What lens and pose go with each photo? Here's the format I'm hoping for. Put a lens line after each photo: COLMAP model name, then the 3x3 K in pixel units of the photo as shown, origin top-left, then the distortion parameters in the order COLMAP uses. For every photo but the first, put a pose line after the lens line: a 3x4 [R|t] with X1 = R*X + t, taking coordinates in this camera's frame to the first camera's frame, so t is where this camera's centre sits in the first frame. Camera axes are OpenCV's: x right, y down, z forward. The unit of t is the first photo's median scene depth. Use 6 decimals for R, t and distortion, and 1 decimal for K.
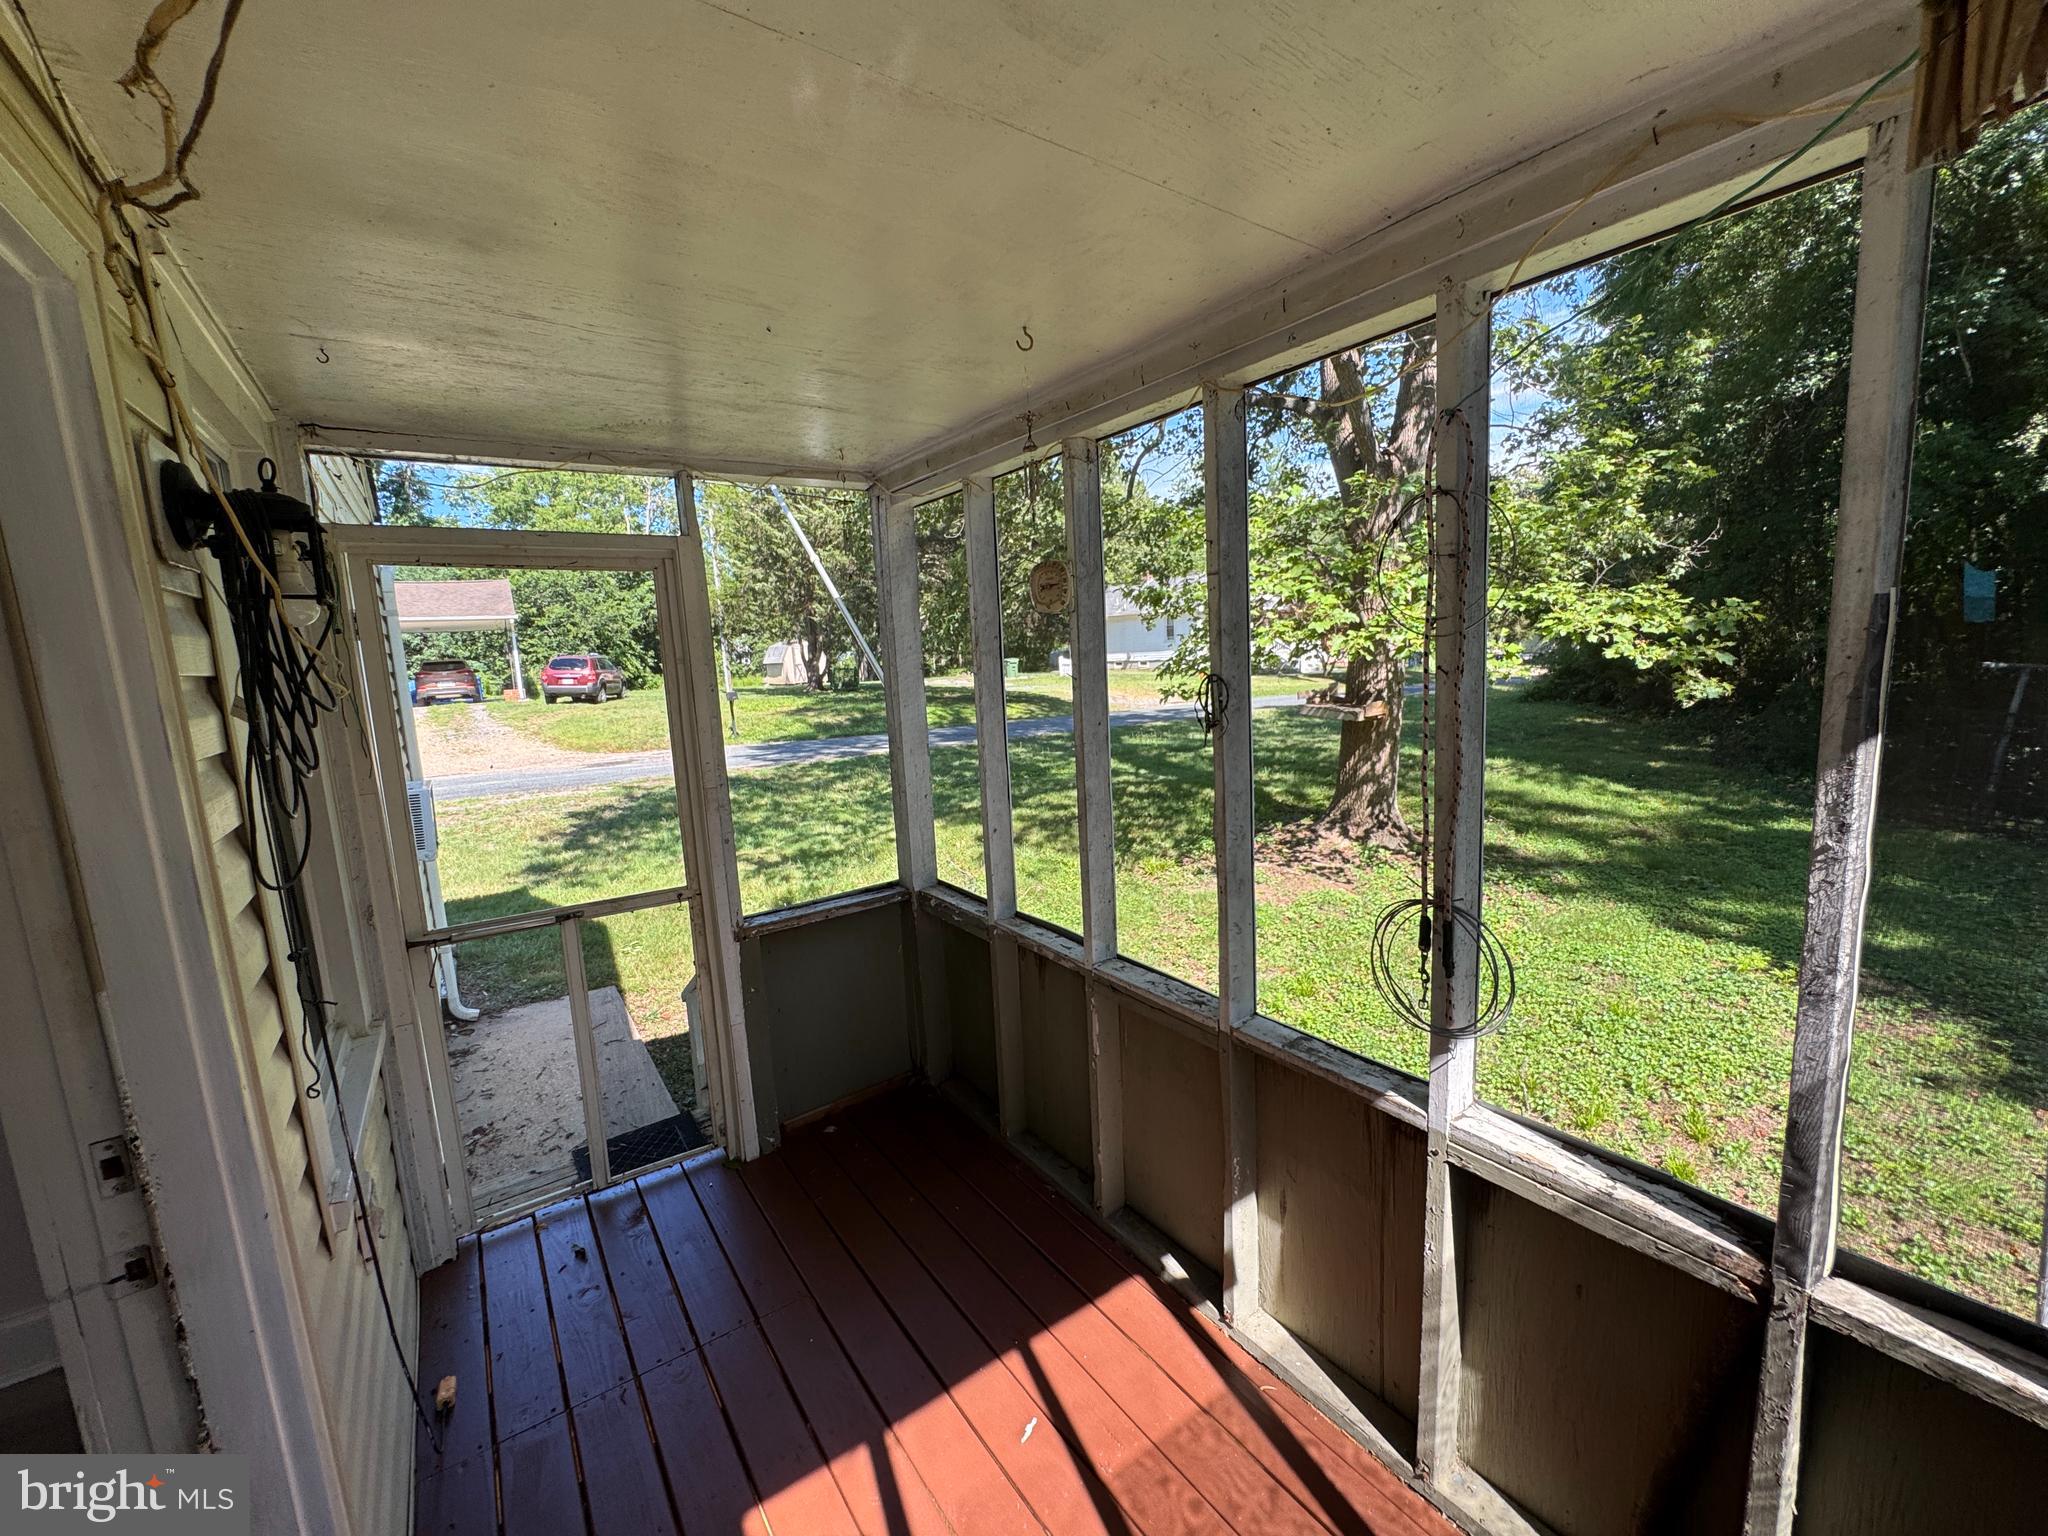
lens RADIAL K [[822.7, 0, 1021.8], [0, 822.7, 770.5], [0, 0, 1]] dist [-0.002952, -0.000524]
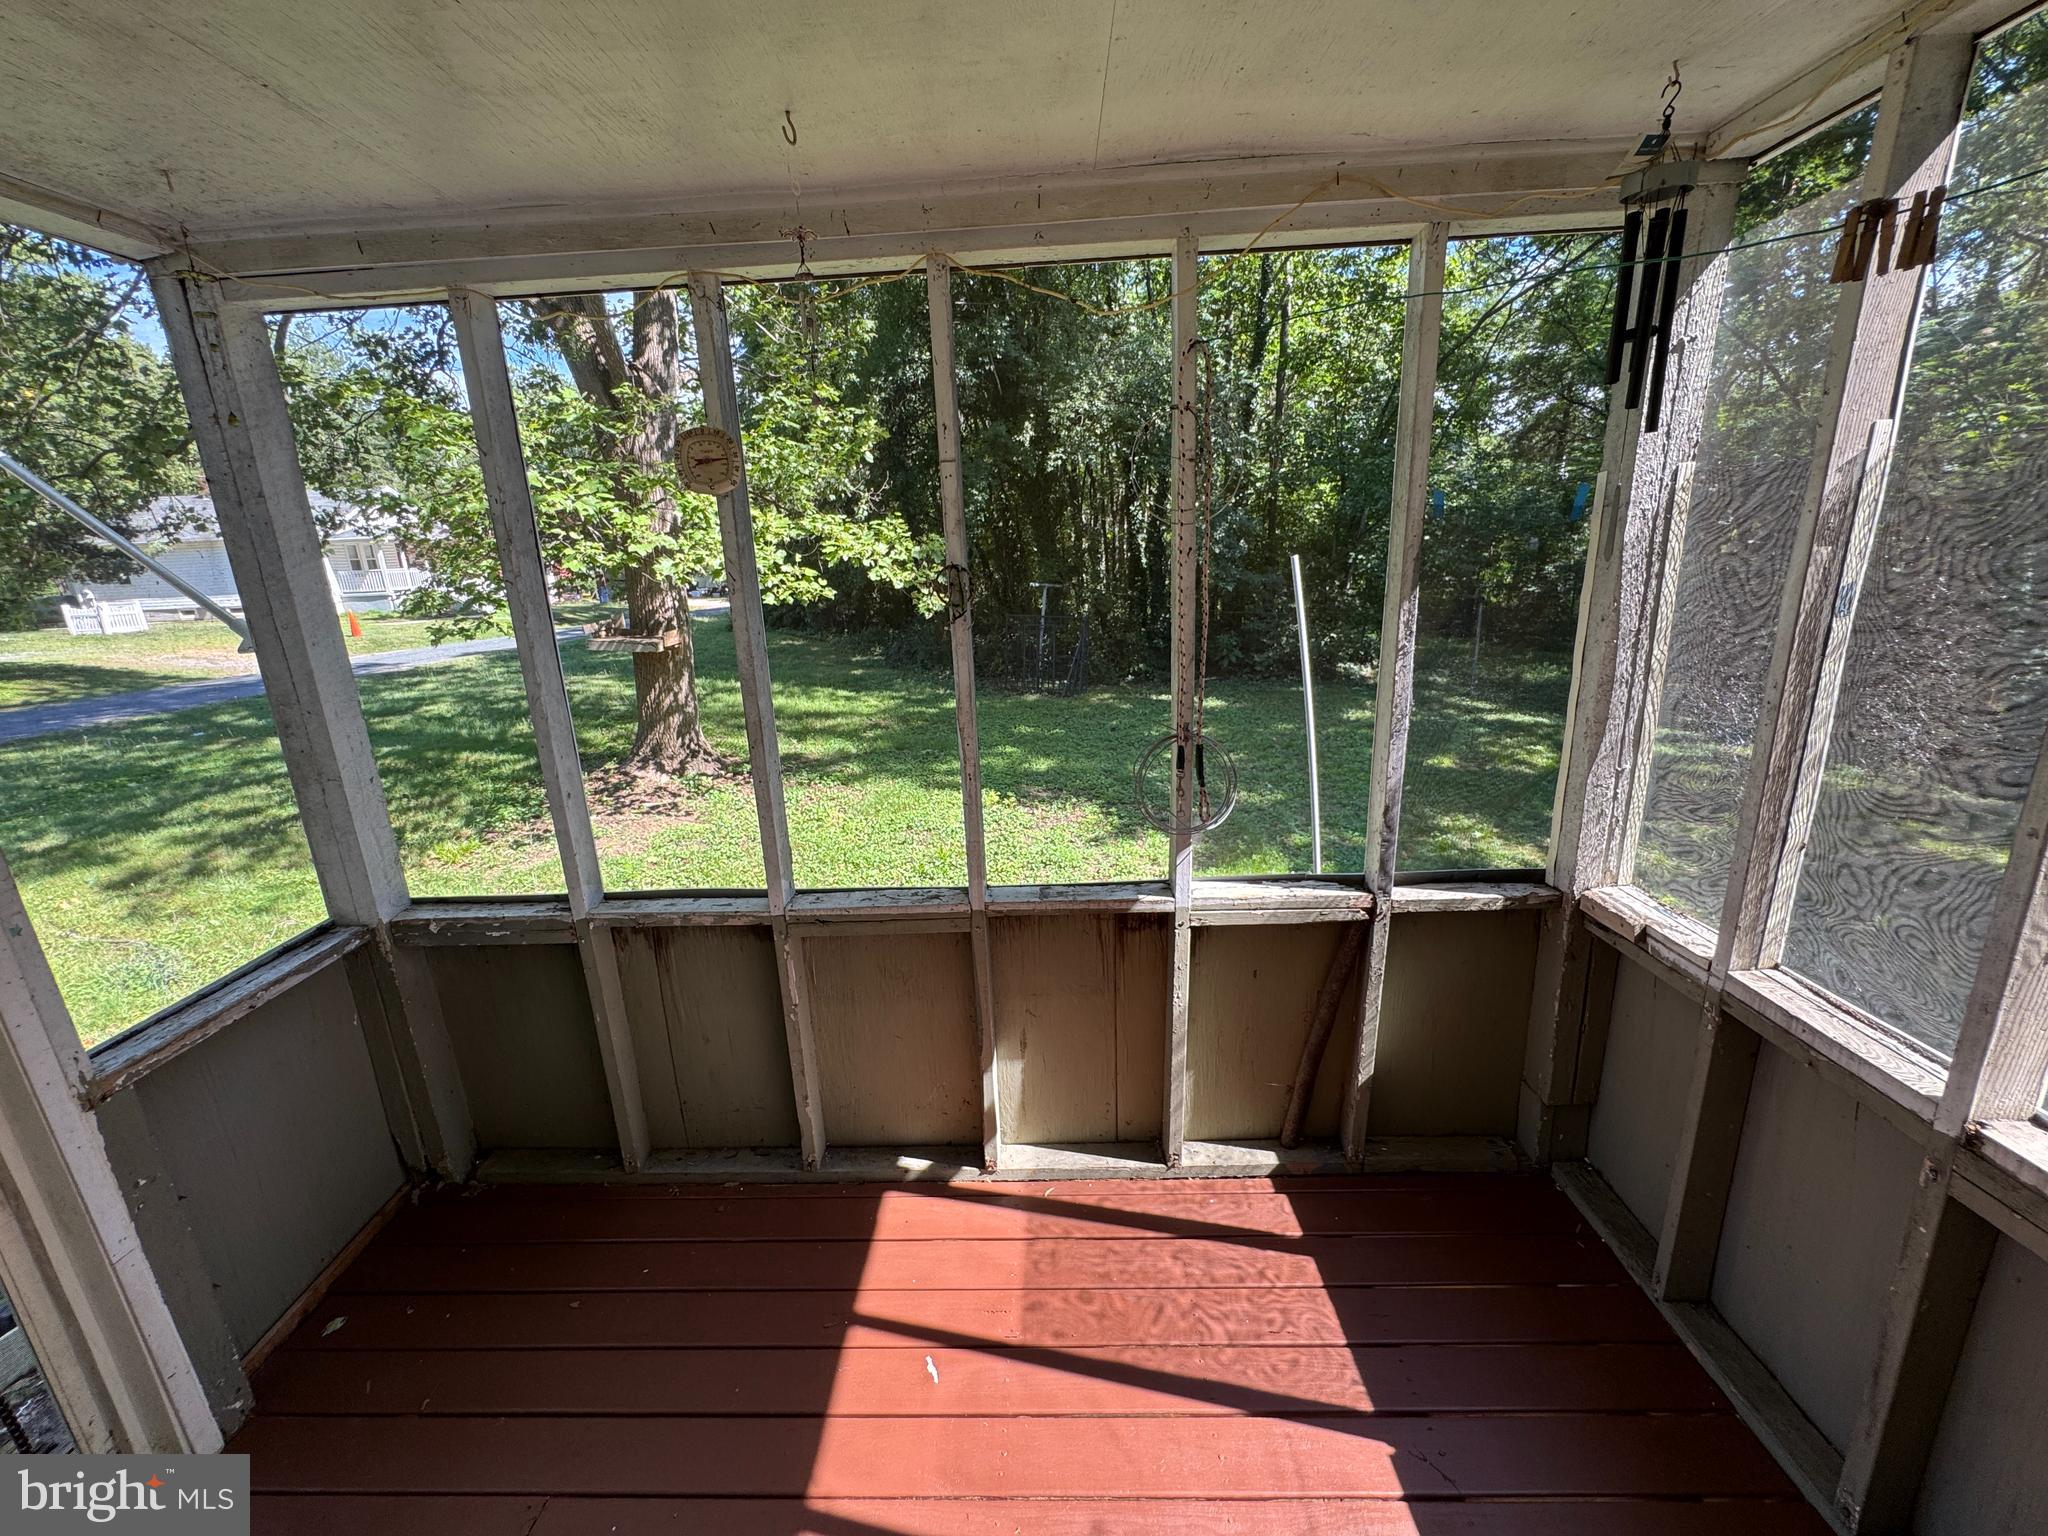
lens RADIAL K [[822.7, 0, 1021.8], [0, 822.7, 770.5], [0, 0, 1]] dist [-0.002952, -0.000524]
pose [[0.601951, -0.189187, 0.775798, -0.128384], [0.131352, 0.981755, 0.137494, 0.000650], [-0.787656, 0.019138, 0.615819, 0.075772]]
